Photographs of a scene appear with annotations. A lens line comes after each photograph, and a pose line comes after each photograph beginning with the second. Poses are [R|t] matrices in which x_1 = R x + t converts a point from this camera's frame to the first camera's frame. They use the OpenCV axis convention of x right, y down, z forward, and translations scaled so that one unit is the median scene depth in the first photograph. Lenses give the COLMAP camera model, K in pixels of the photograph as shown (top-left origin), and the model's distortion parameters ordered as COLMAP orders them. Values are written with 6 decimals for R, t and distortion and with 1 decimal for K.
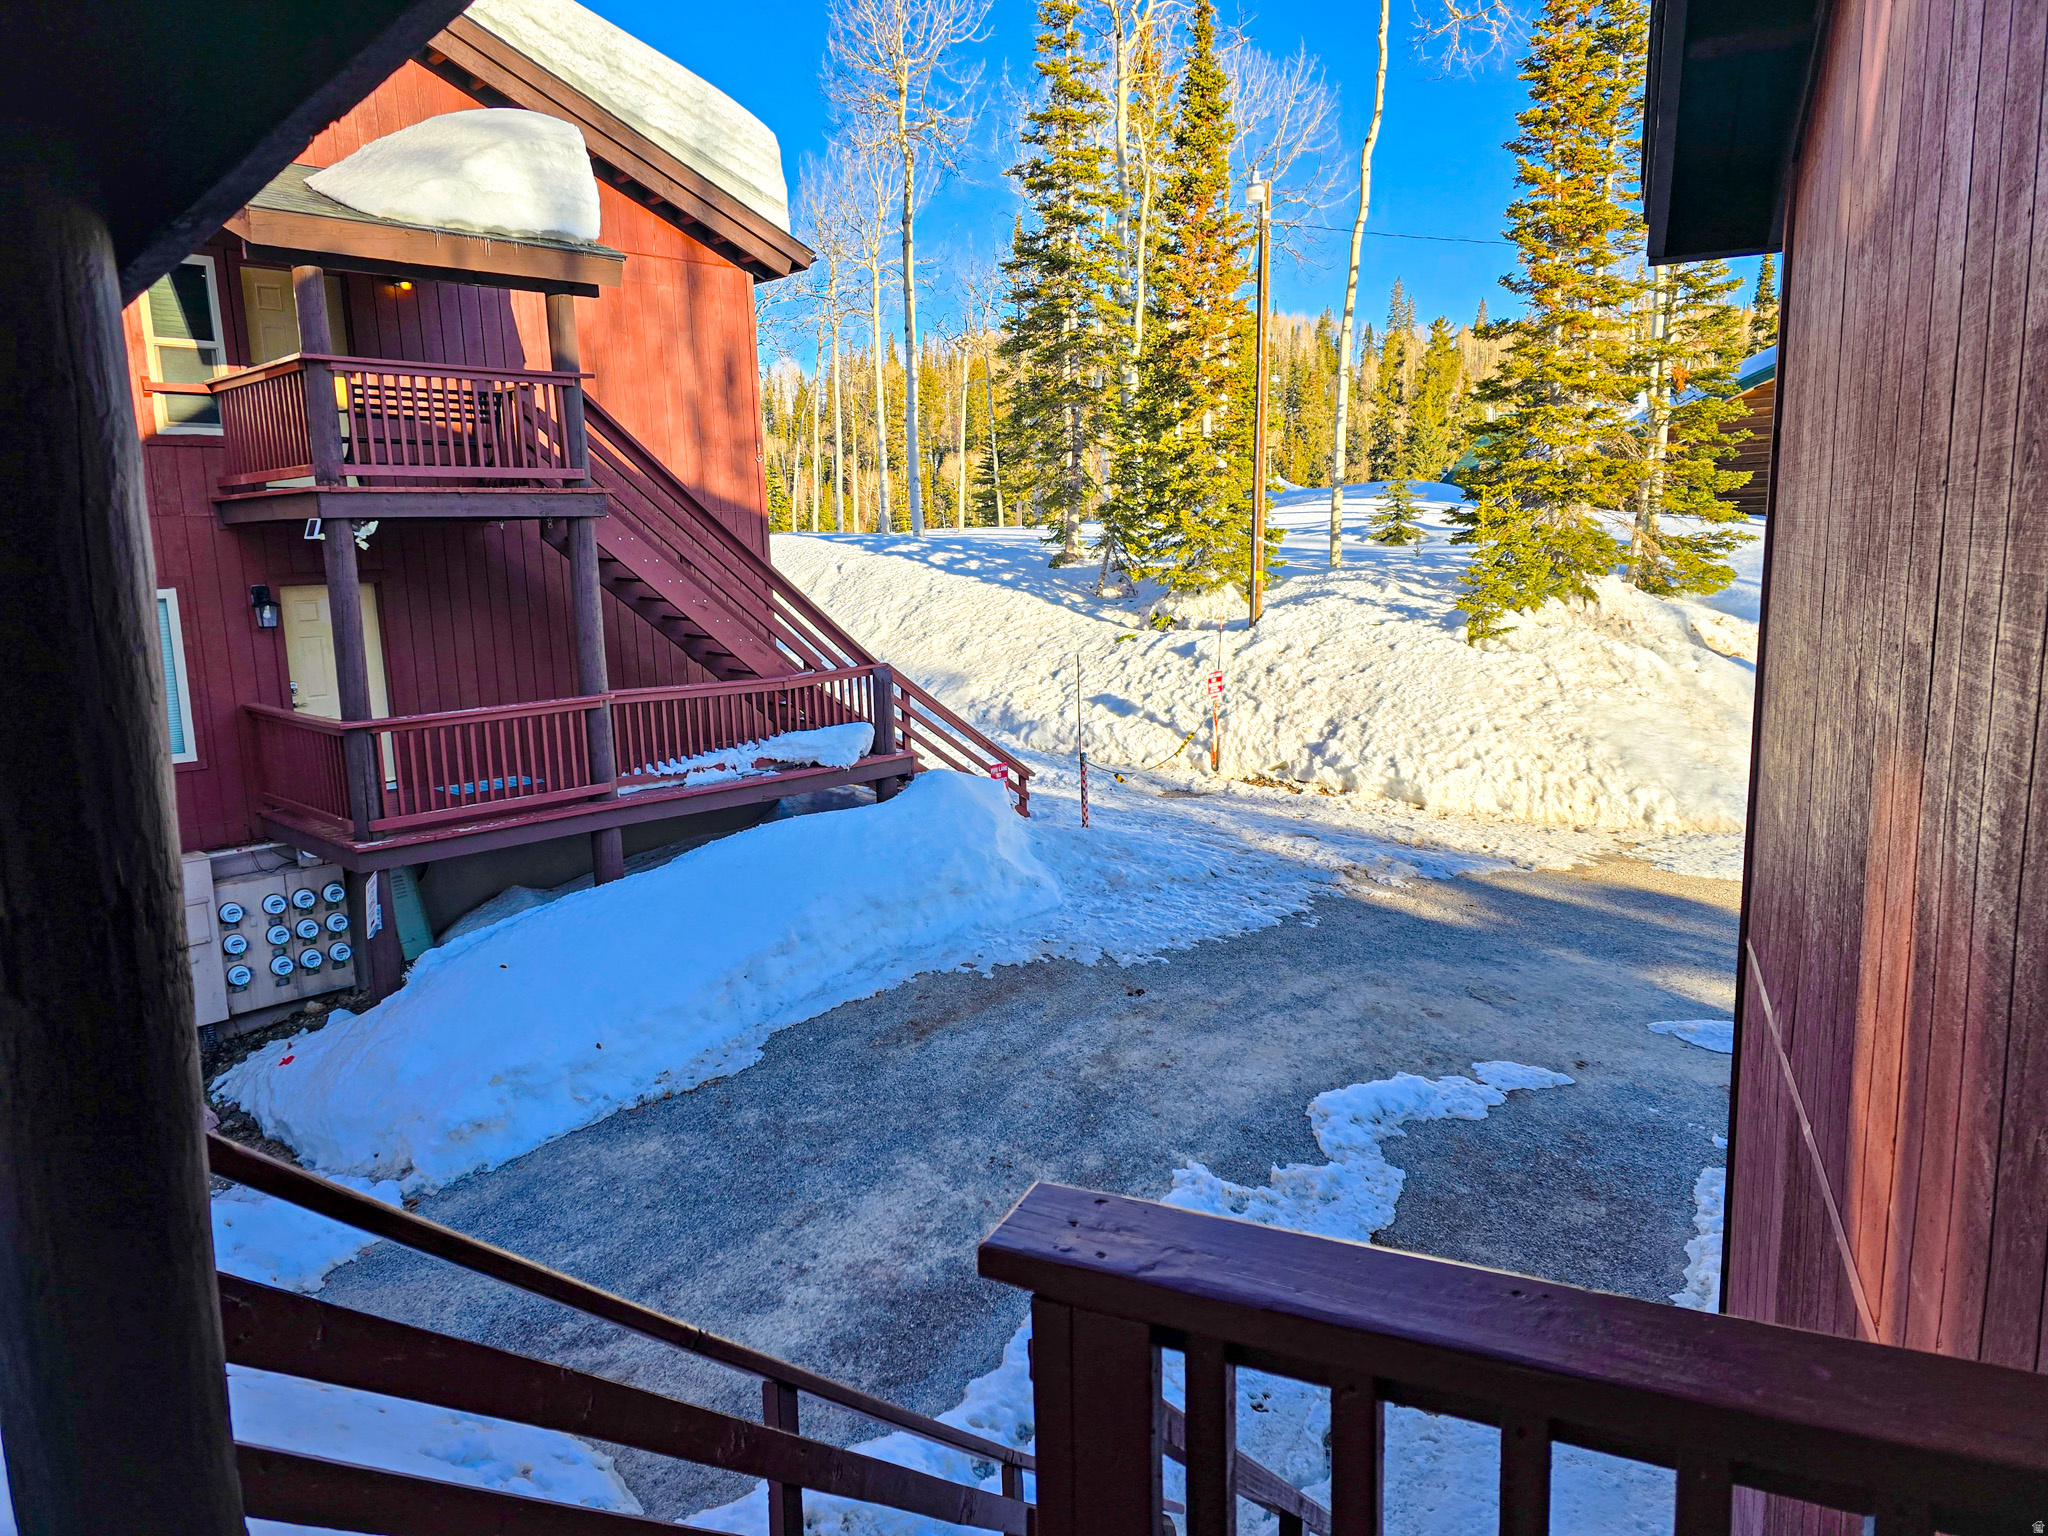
lens RADIAL K [[1388.4, 0, 940.1], [0, 1388.4, 759.4], [0, 0, 1]] dist [0.051882, -0.040513]
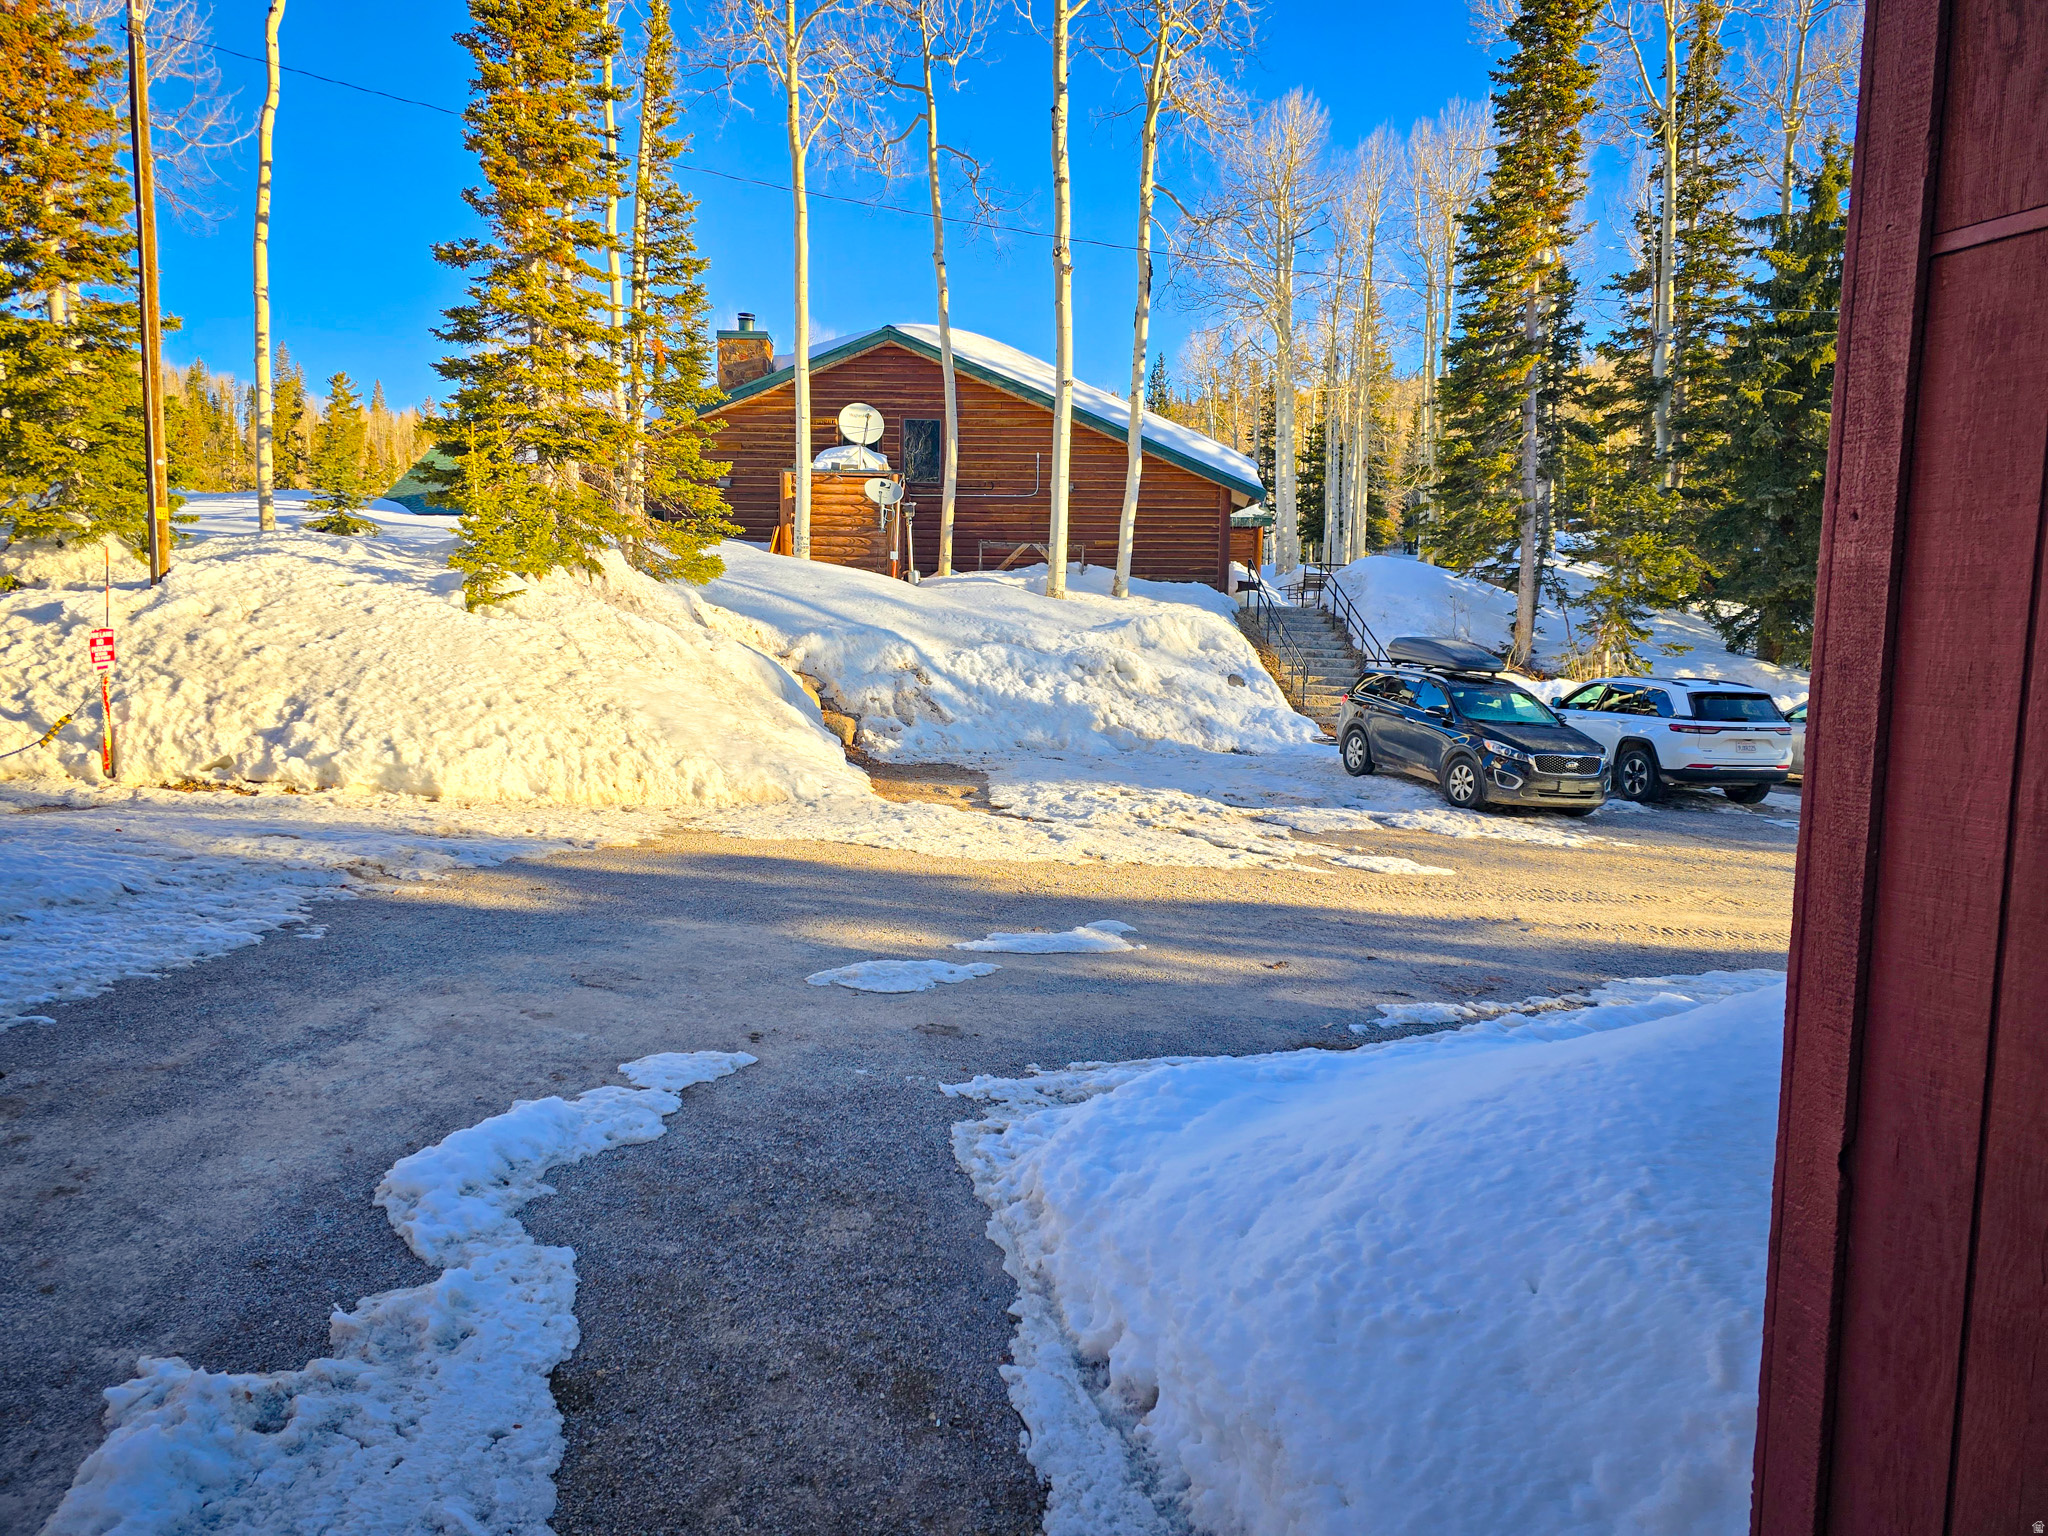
lens RADIAL K [[1388.4, 0, 1036.0], [0, 1388.4, 774.3], [0, 0, 1]] dist [0.051882, -0.040513]
pose [[0.702741, -0.040827, 0.710274, 0.030939], [0.078809, 0.996675, -0.020685, 0.064606], [-0.707067, 0.070512, 0.703622, 0.227163]]
